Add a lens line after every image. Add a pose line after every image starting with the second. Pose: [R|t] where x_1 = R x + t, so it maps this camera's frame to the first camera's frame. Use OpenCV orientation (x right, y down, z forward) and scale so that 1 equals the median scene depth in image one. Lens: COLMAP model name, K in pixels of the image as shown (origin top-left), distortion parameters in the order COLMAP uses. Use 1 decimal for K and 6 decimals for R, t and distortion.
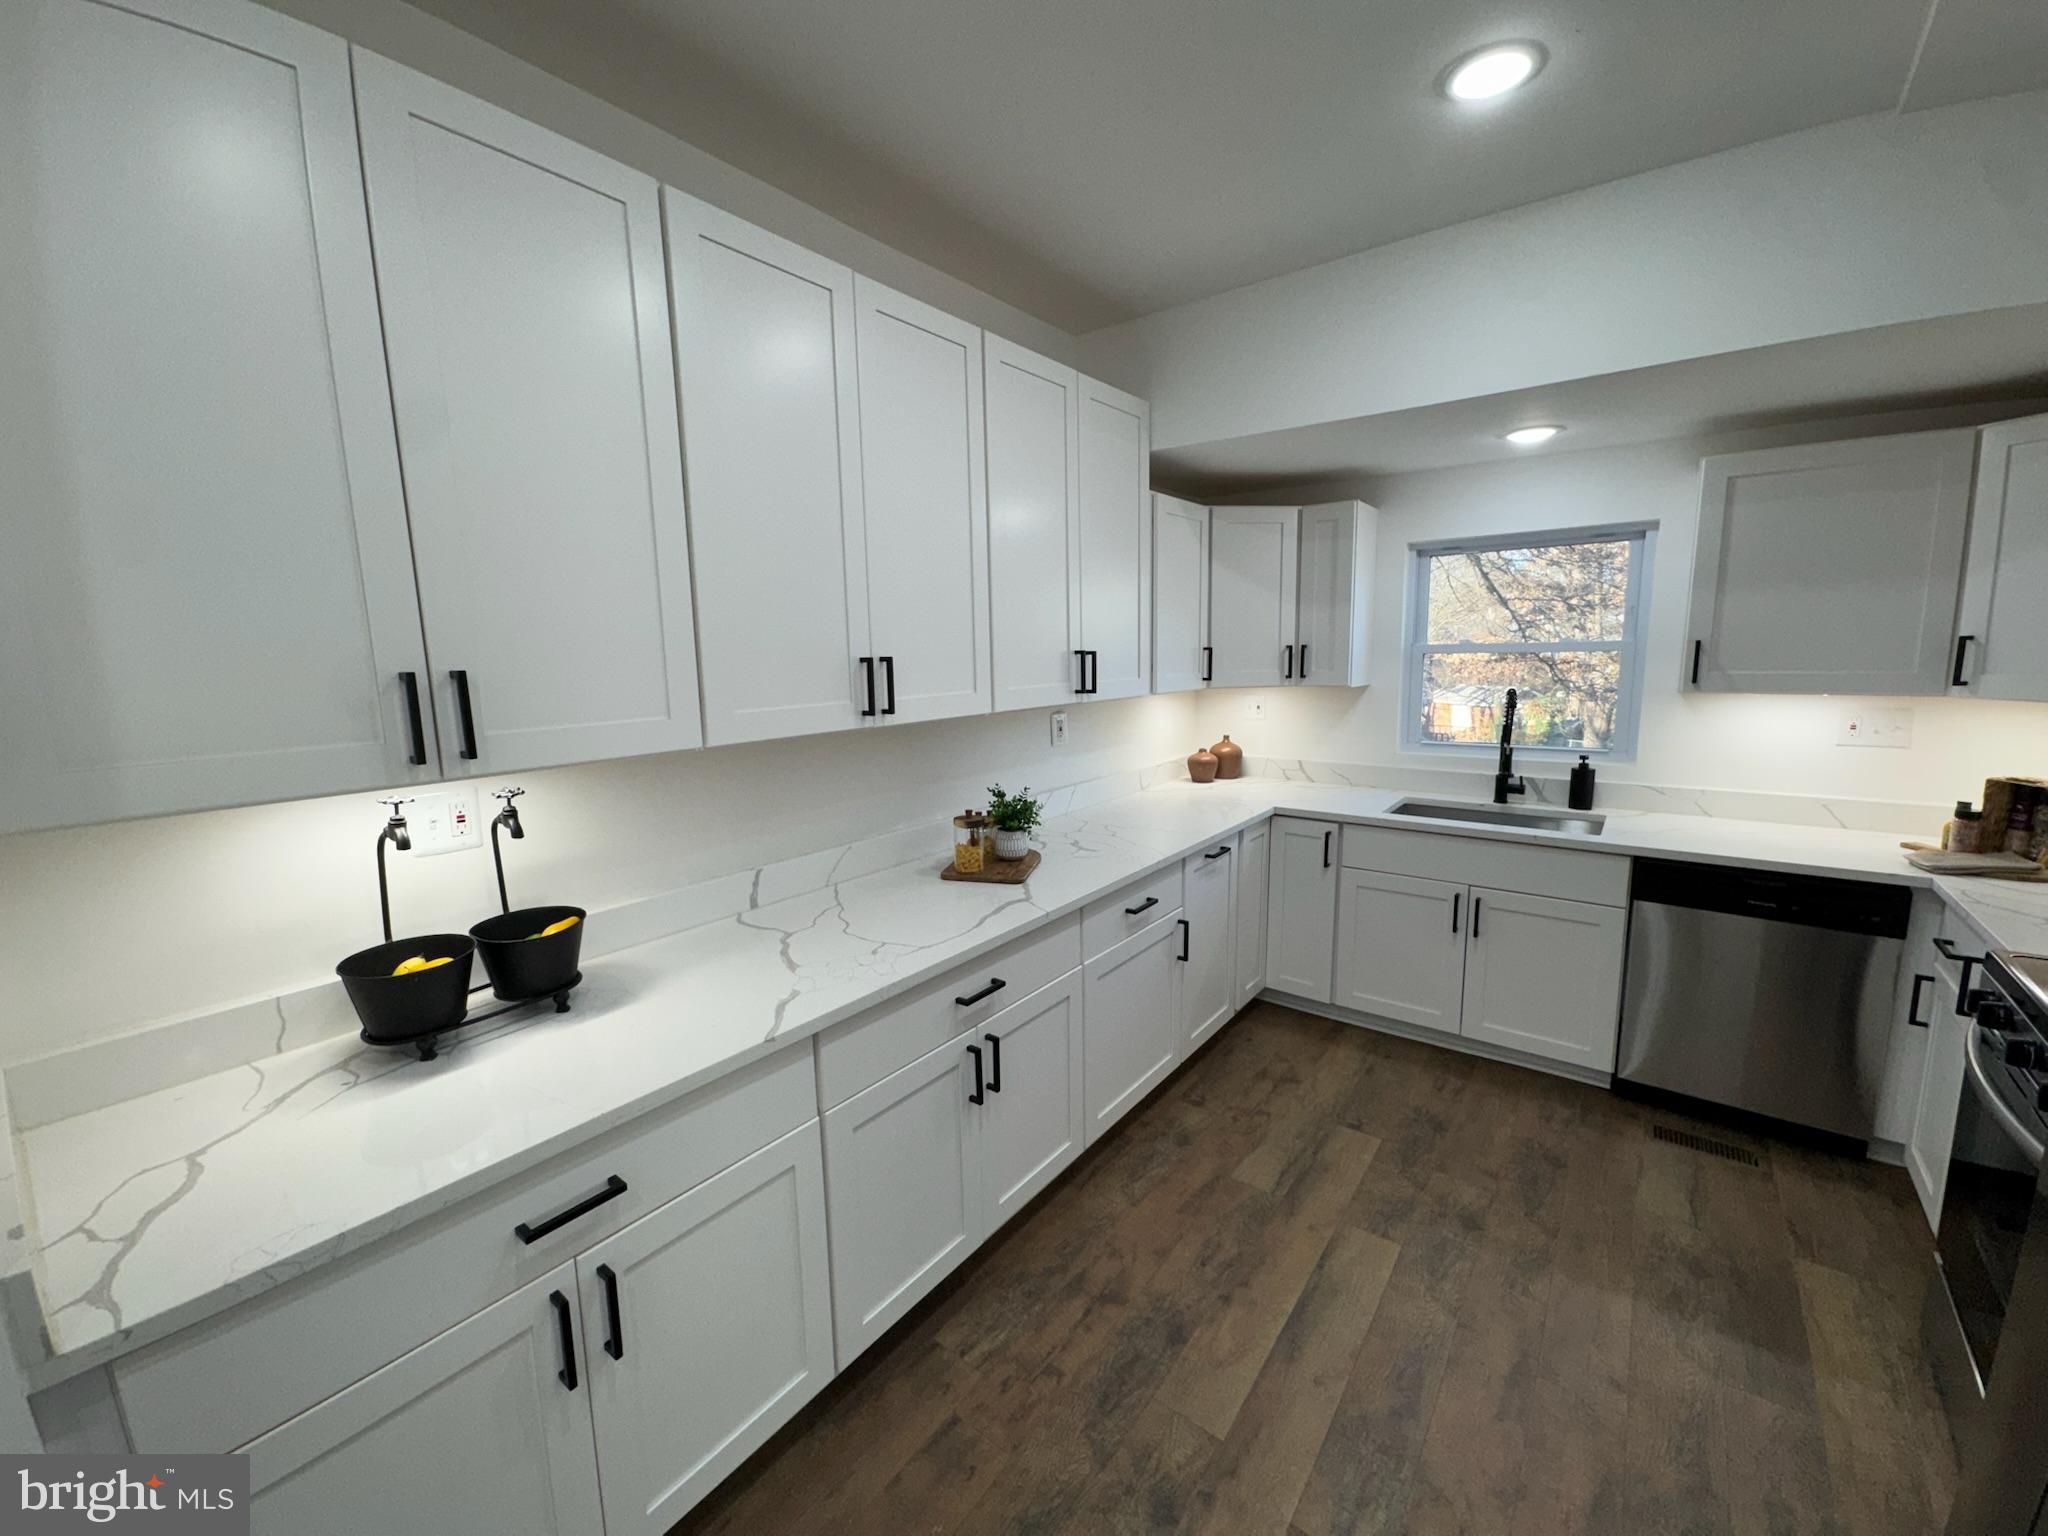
lens RADIAL K [[815.6, 0, 1027.7], [0, 815.6, 766.0], [0, 0, 1]] dist [-0.002160, -0.000585]
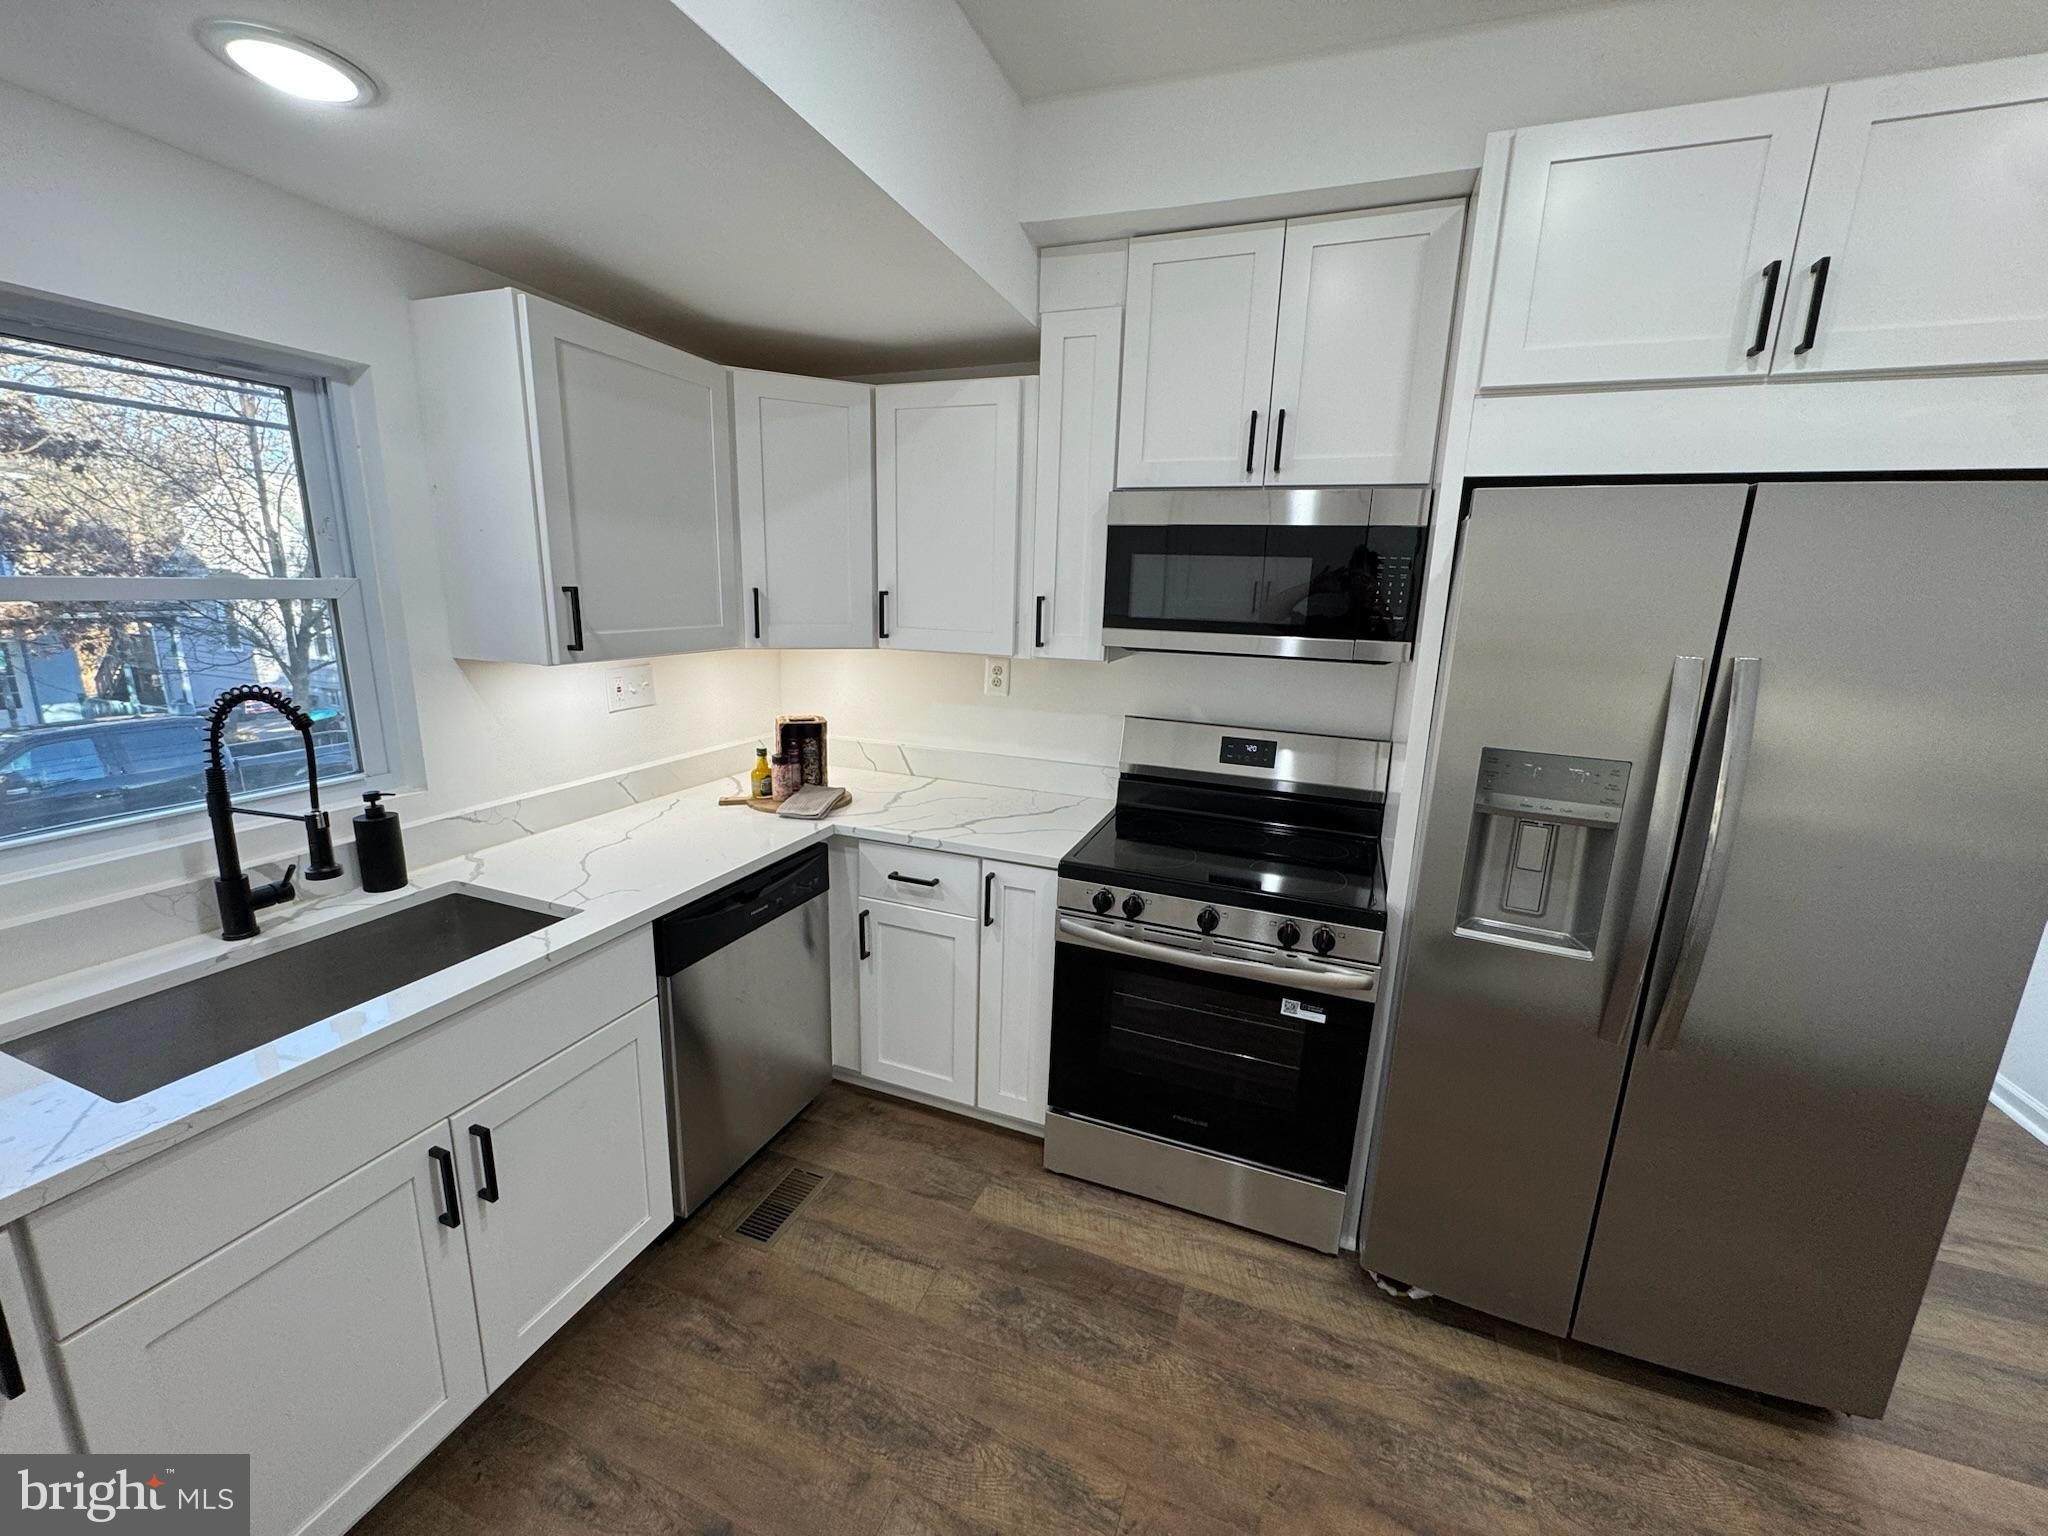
lens RADIAL K [[815.6, 0, 1022.0], [0, 815.6, 764.2], [0, 0, 1]] dist [-0.002160, -0.000585]
pose [[-0.282828, -0.193114, 0.939529, 0.063693], [0.117643, 0.965143, 0.233792, -0.129762], [-0.951929, 0.176652, -0.250251, 0.868518]]
